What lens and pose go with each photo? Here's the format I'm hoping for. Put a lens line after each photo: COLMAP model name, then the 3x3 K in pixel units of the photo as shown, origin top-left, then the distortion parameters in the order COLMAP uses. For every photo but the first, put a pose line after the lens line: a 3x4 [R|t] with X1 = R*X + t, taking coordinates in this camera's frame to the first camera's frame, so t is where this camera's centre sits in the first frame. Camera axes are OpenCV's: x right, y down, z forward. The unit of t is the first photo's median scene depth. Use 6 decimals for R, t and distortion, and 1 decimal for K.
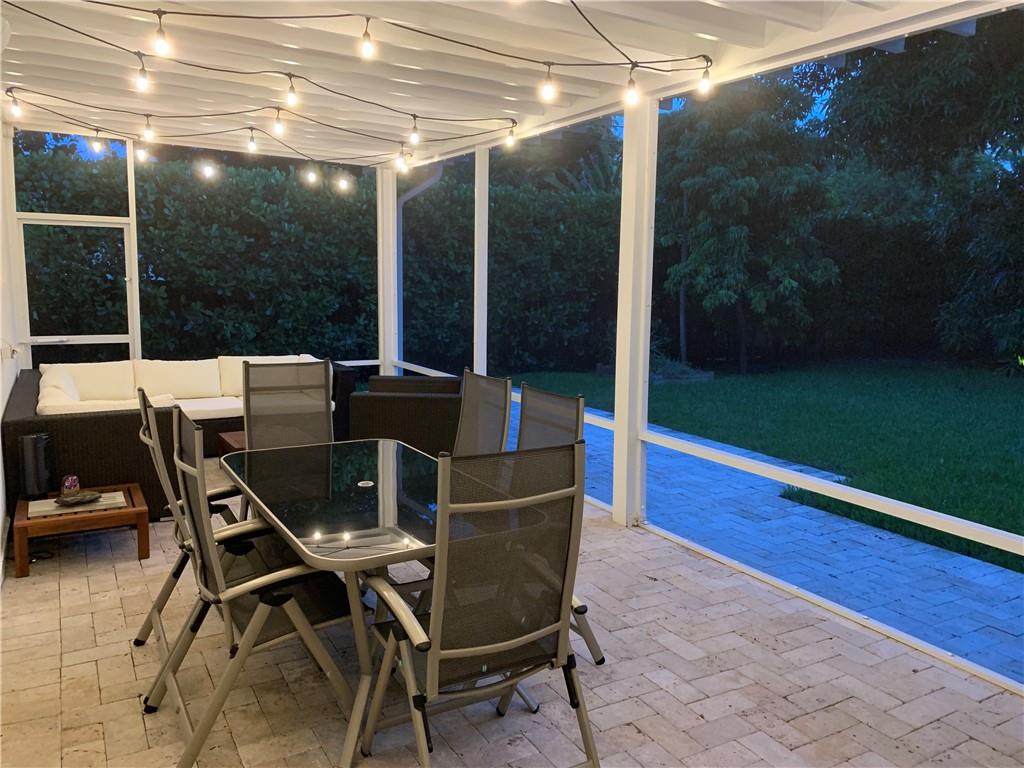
lens RADIAL K [[778.4, 0, 512.3], [0, 778.4, 383.2], [0, 0, 1]] dist [0.052510, -0.050785]
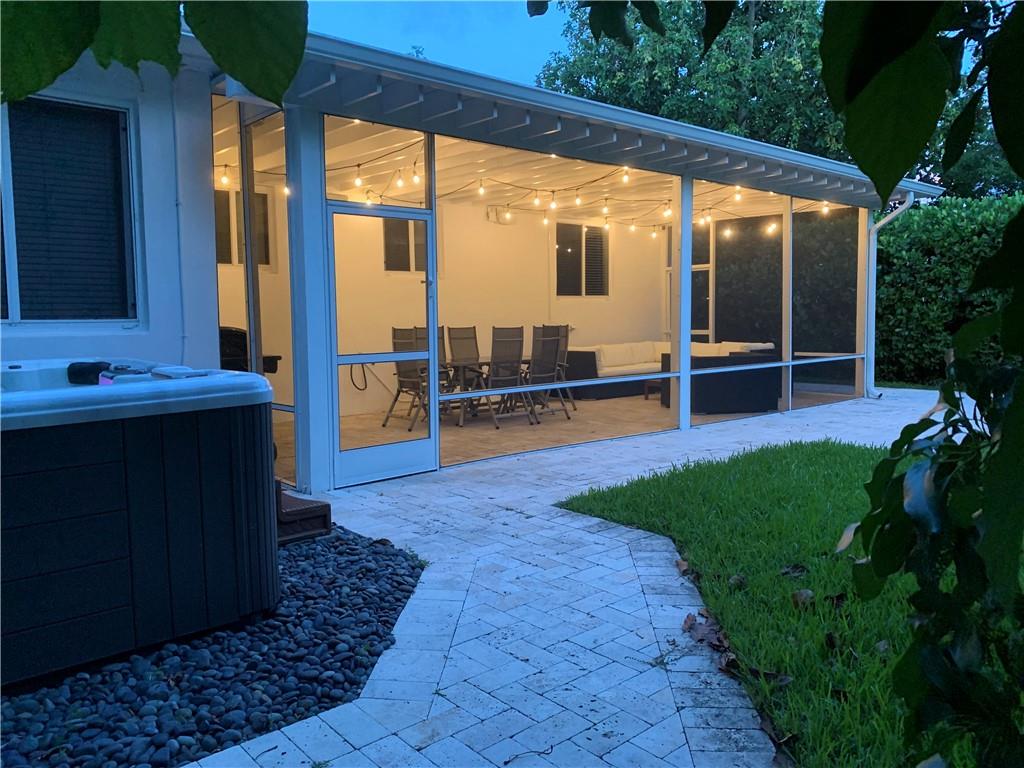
lens RADIAL K [[778.4, 0, 516.7], [0, 778.4, 378.8], [0, 0, 1]] dist [0.052510, -0.050785]
pose [[0.191640, 0.051043, -0.980137, 1.146443], [-0.119855, 0.992390, 0.028246, 0.048641], [0.974119, 0.112061, 0.196300, 0.247842]]
